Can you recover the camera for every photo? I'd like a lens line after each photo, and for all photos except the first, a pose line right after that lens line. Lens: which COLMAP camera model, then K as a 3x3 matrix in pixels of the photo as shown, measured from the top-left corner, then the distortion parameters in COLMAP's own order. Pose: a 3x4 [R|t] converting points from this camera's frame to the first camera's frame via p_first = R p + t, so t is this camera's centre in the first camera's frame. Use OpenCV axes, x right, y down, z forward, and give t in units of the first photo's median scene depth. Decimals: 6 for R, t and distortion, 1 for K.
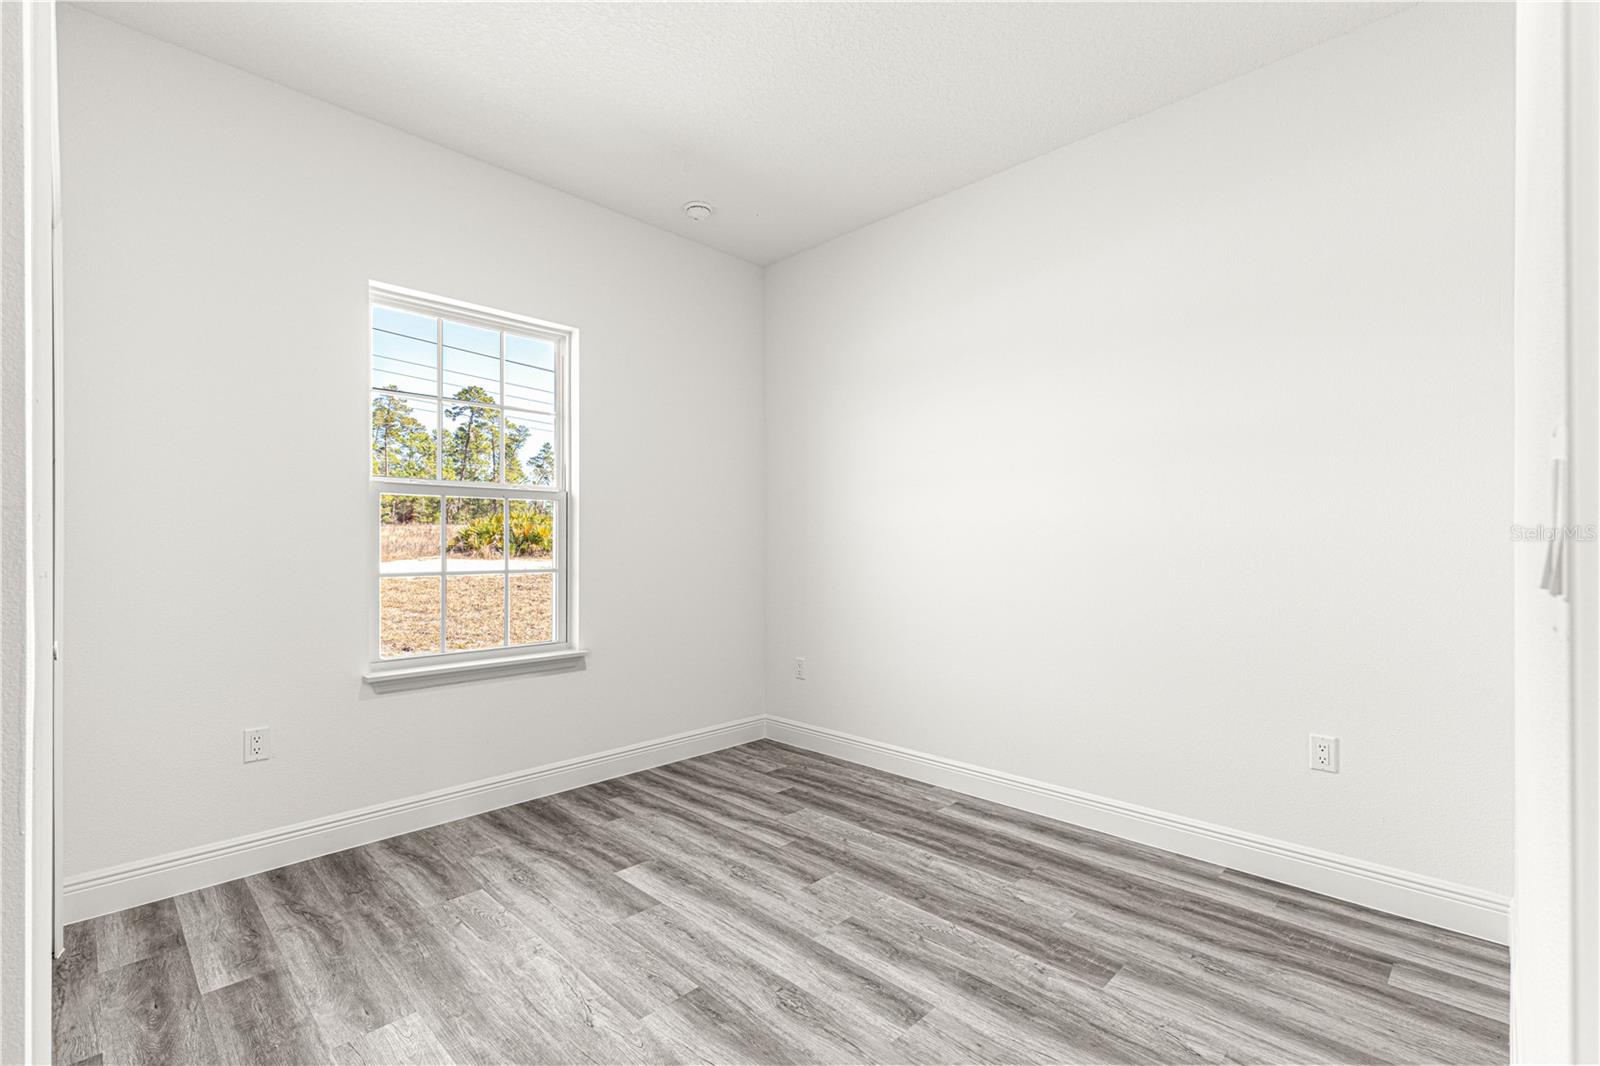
lens RADIAL K [[717.2, 0, 805.9], [0, 717.2, 529.1], [0, 0, 1]] dist [0.004499, -0.000649]
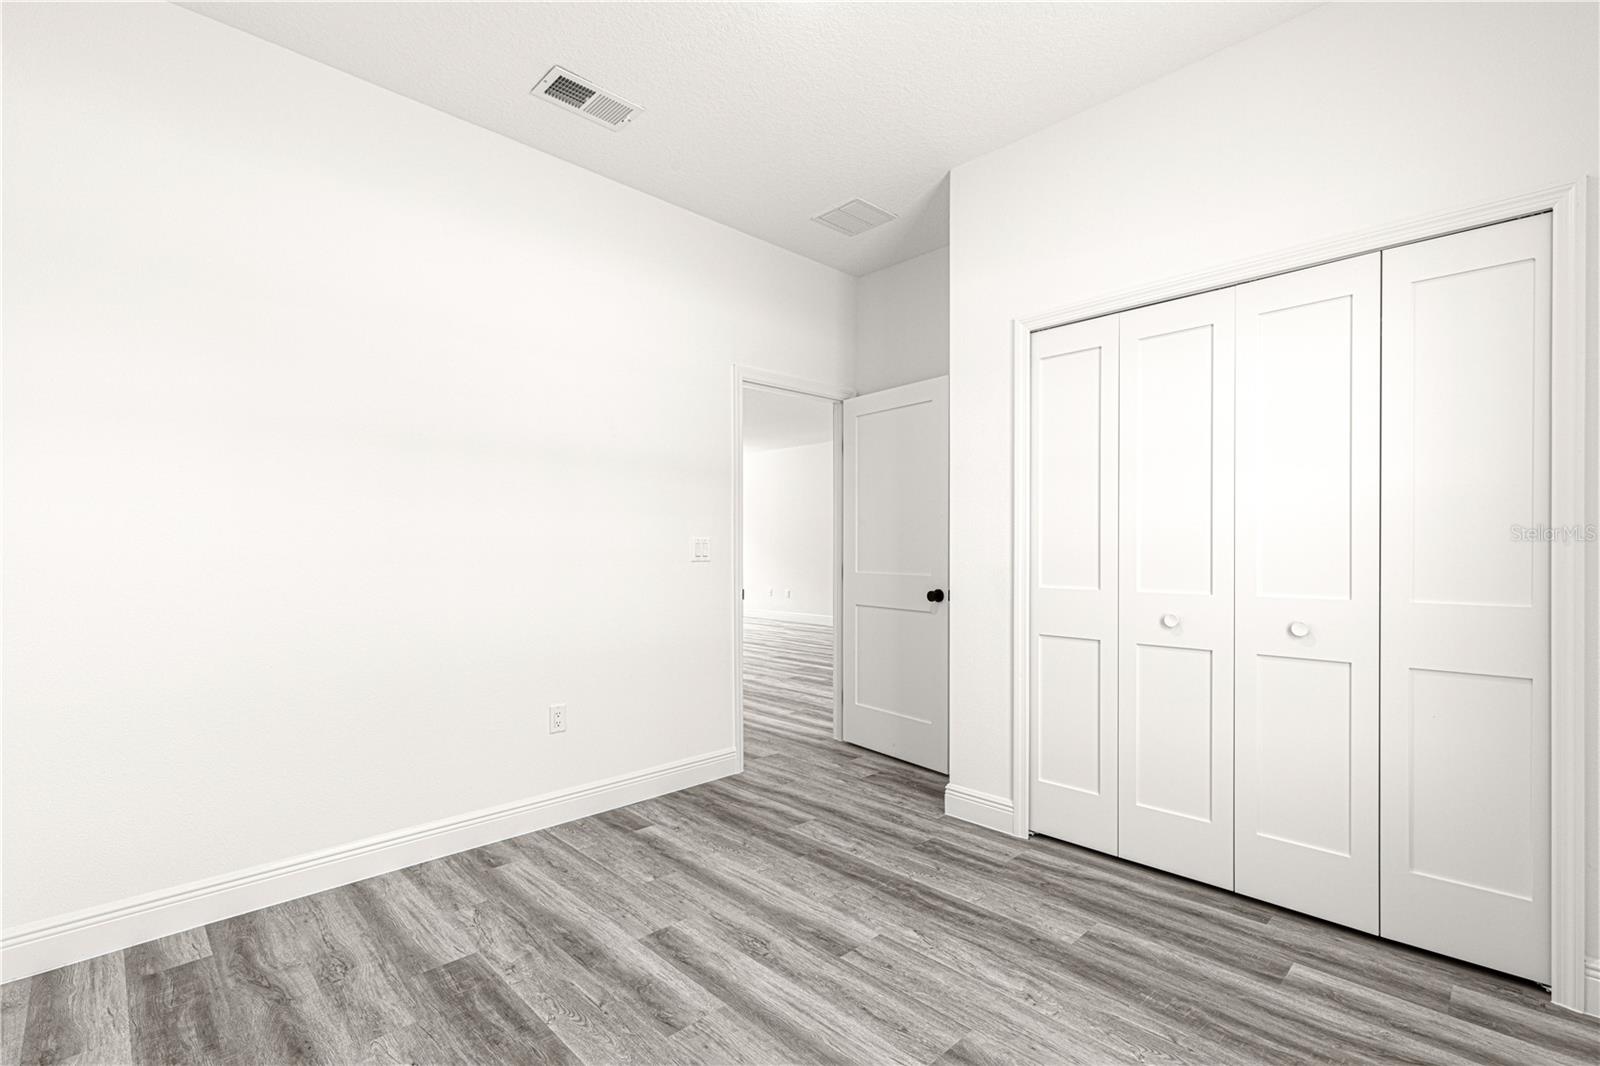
lens RADIAL K [[717.2, 0, 801.6], [0, 717.2, 541.9], [0, 0, 1]] dist [0.004499, -0.000649]
pose [[-0.999762, 0.003789, 0.021478, -0.110508], [0.003091, 0.999470, -0.032409, 0.038488], [-0.021589, -0.032335, -0.999244, 2.004029]]
